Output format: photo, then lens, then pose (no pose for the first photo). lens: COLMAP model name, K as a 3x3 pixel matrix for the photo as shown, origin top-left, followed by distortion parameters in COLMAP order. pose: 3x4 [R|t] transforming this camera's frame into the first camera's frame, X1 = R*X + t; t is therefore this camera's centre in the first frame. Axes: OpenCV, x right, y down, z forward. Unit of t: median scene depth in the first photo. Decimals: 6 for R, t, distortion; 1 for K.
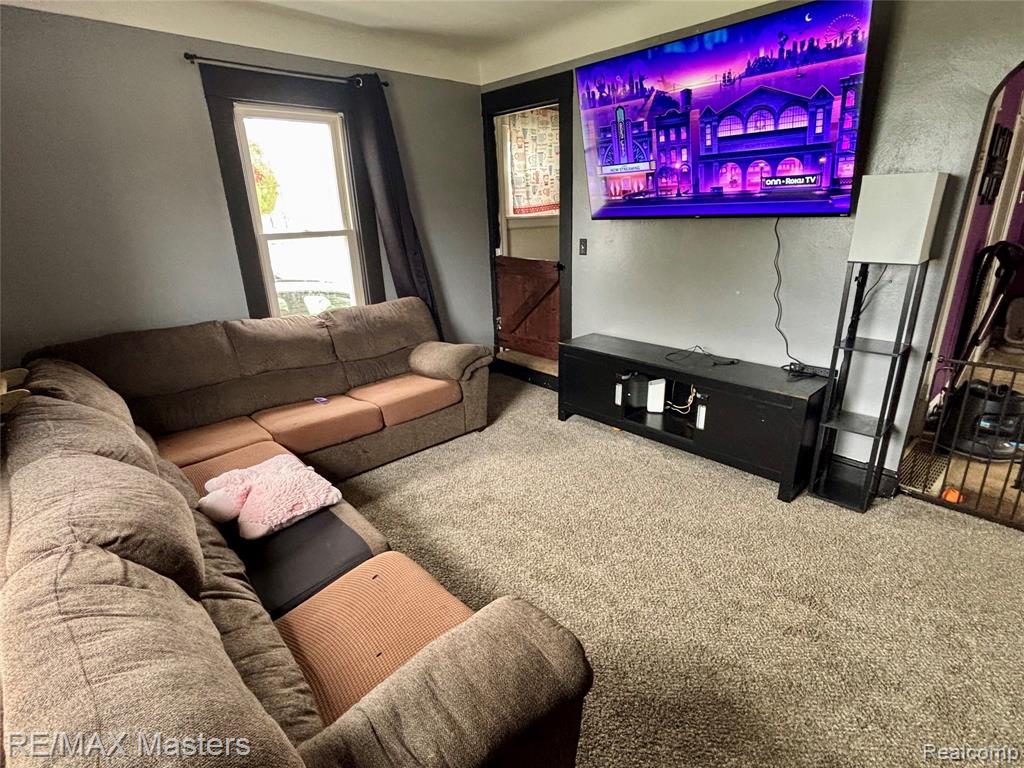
lens RADIAL K [[508.9, 0, 512.0], [0, 508.9, 384.0], [0, 0, 1]] dist [-0.001714, -0.001061]
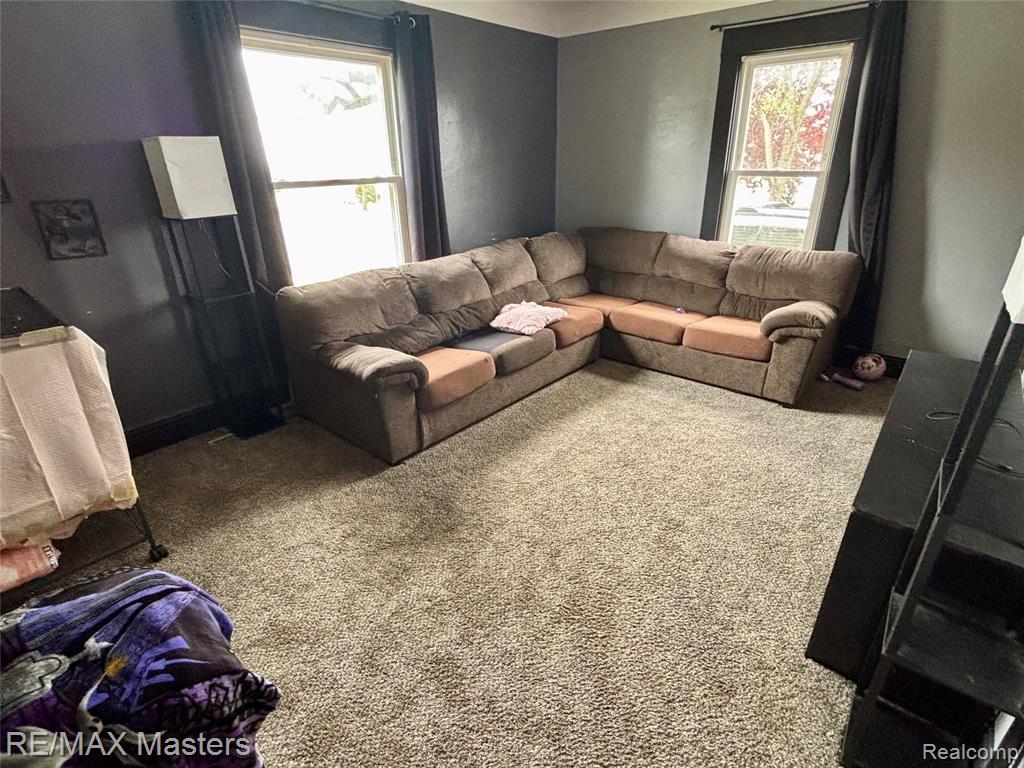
lens RADIAL K [[508.9, 0, 512.0], [0, 508.9, 384.0], [0, 0, 1]] dist [-0.001714, -0.001061]
pose [[0.113321, 0.421327, -0.899801, 0.810685], [-0.311917, 0.874935, 0.370401, -0.151203], [0.943327, 0.238690, 0.230568, 0.394373]]
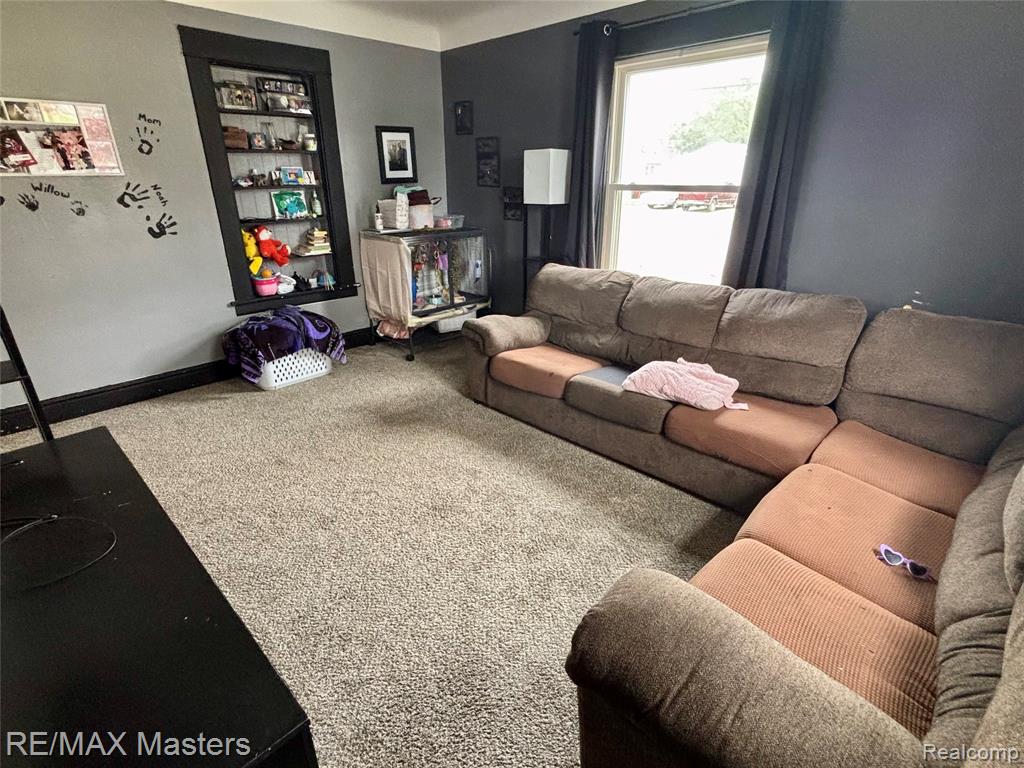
lens RADIAL K [[508.9, 0, 512.0], [0, 508.9, 384.0], [0, 0, 1]] dist [-0.001714, -0.001061]
pose [[-0.998564, 0.039762, -0.035900, -0.003153], [0.006465, 0.754696, 0.656043, -0.413767], [0.053179, 0.654869, -0.753869, 1.286800]]
